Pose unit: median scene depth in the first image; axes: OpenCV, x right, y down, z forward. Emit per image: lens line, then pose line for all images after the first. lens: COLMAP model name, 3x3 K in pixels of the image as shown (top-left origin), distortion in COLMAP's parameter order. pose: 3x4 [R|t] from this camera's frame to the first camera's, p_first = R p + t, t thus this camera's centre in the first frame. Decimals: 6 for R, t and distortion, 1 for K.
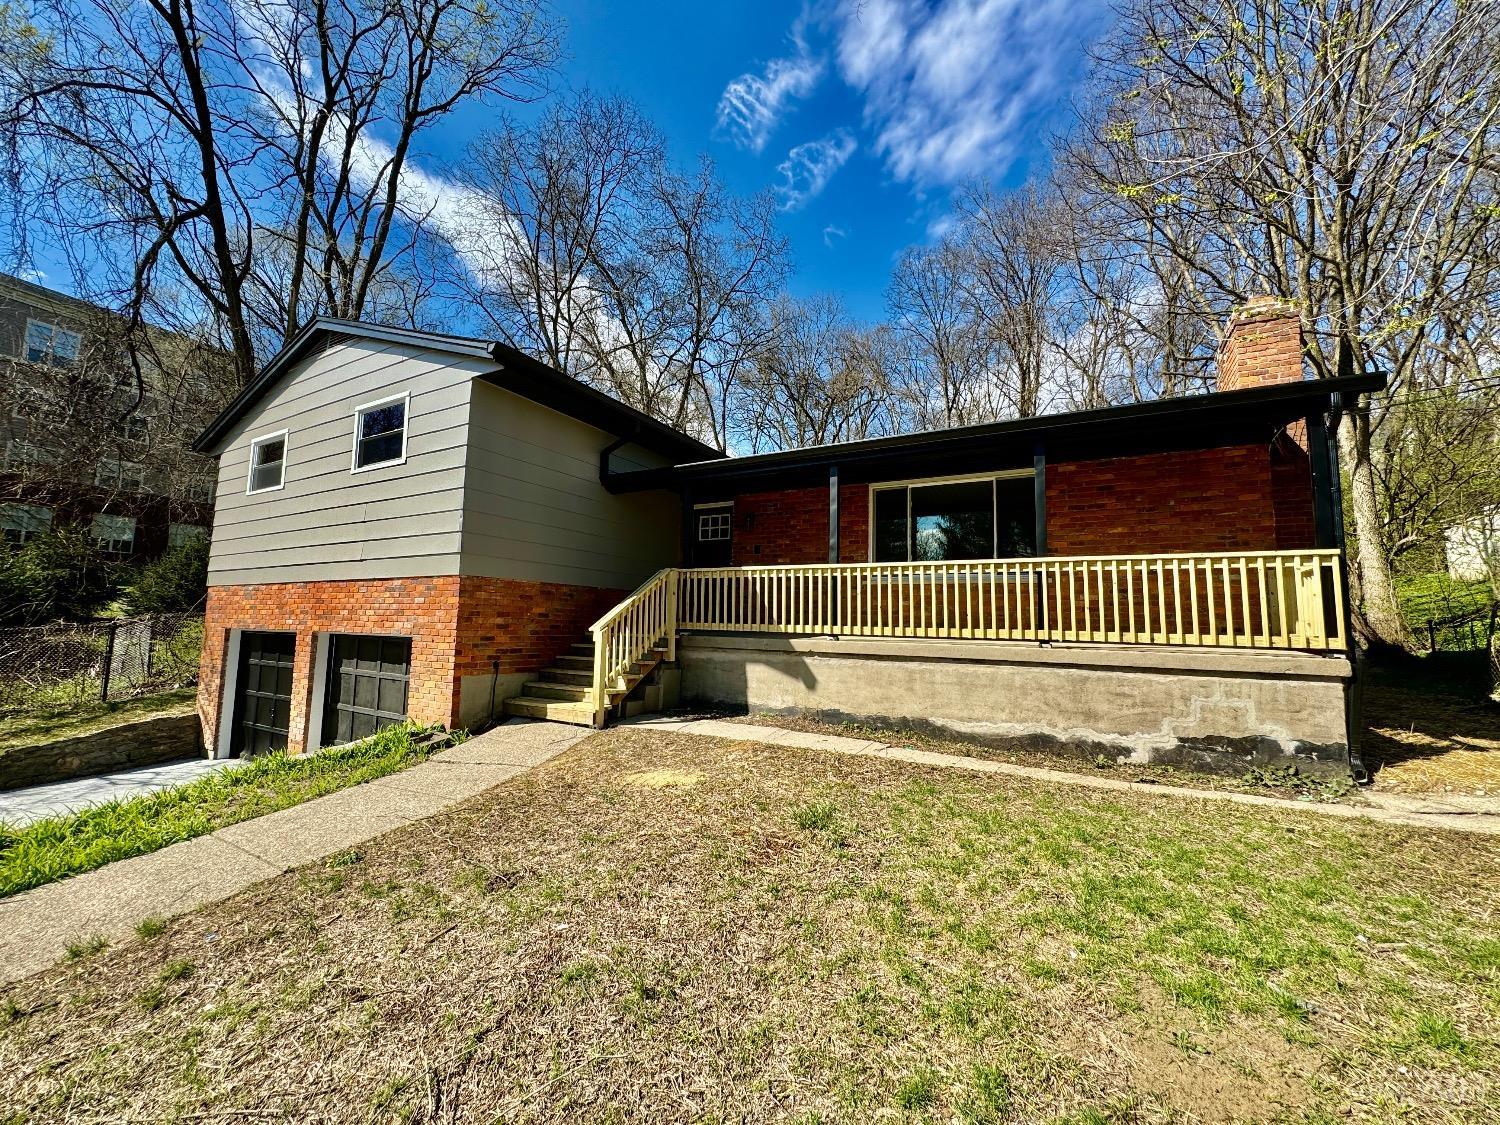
lens RADIAL K [[600.1, 0, 750.0], [0, 600.1, 562.5], [0, 0, 1]] dist [0.001564, 0.000207]
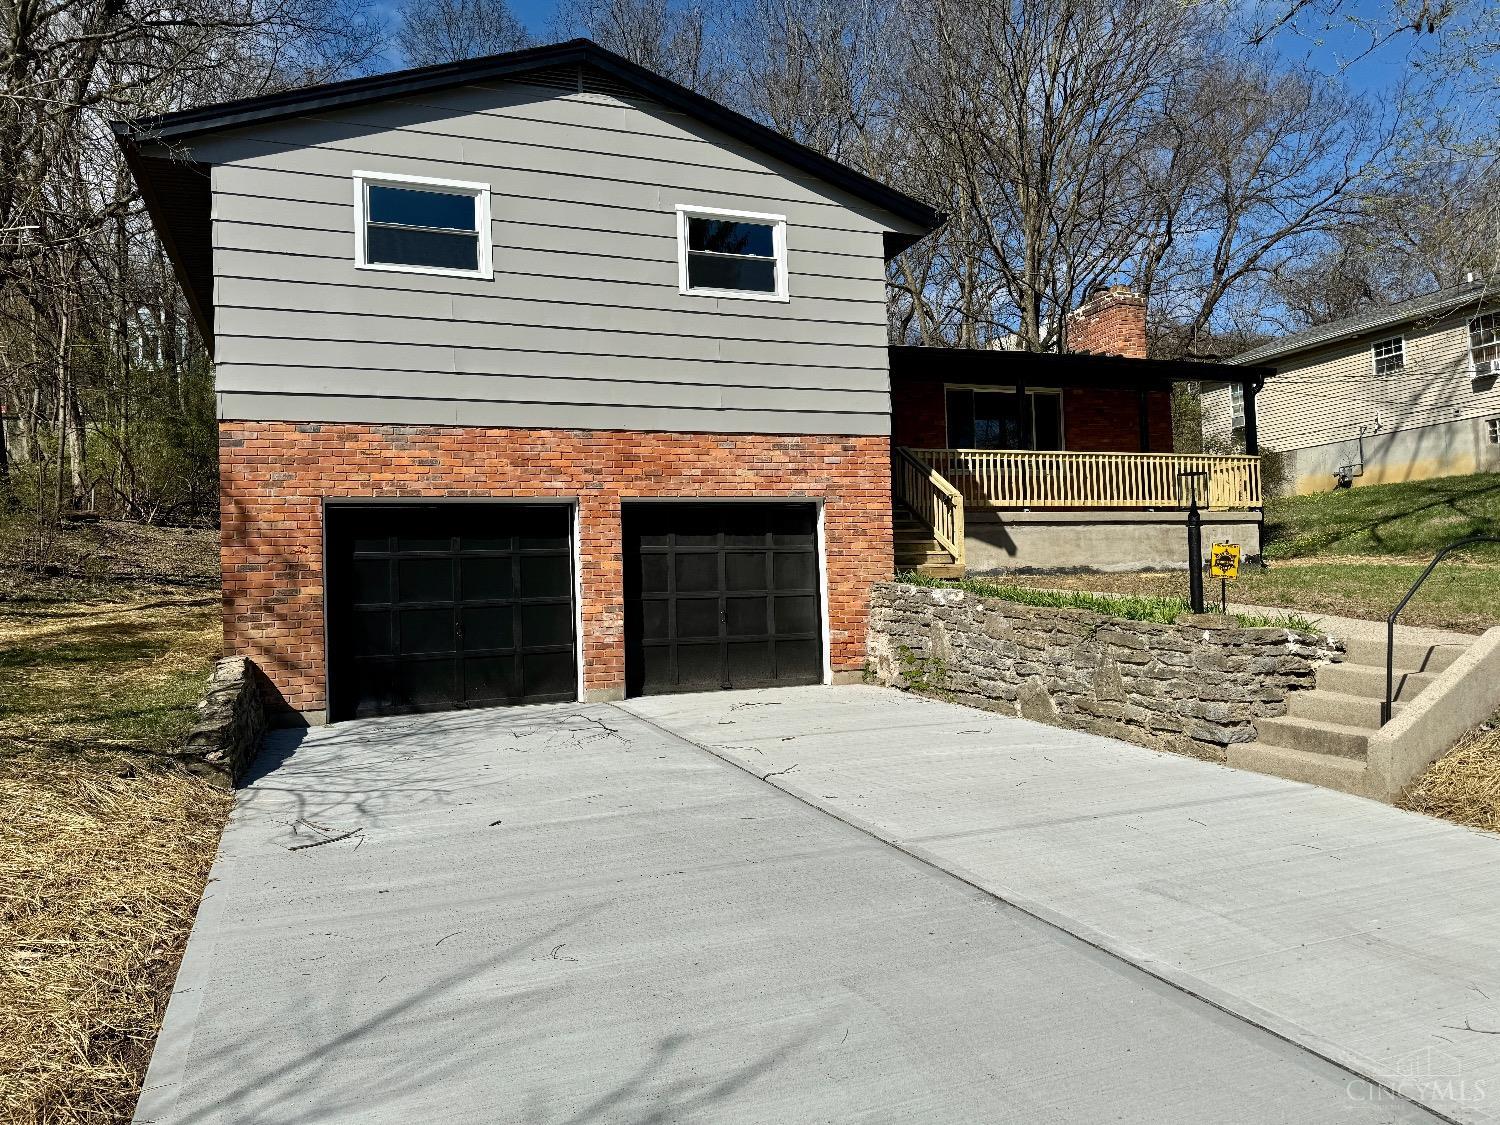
lens RADIAL K [[1016.4, 0, 750.0], [0, 1016.4, 562.5], [0, 0, 1]] dist [0.049052, -0.000200]
pose [[0.636741, -0.016626, 0.770899, -1.820224], [-0.034023, 0.998188, 0.049630, 0.144813], [-0.770327, -0.057830, 0.635021, 0.085533]]
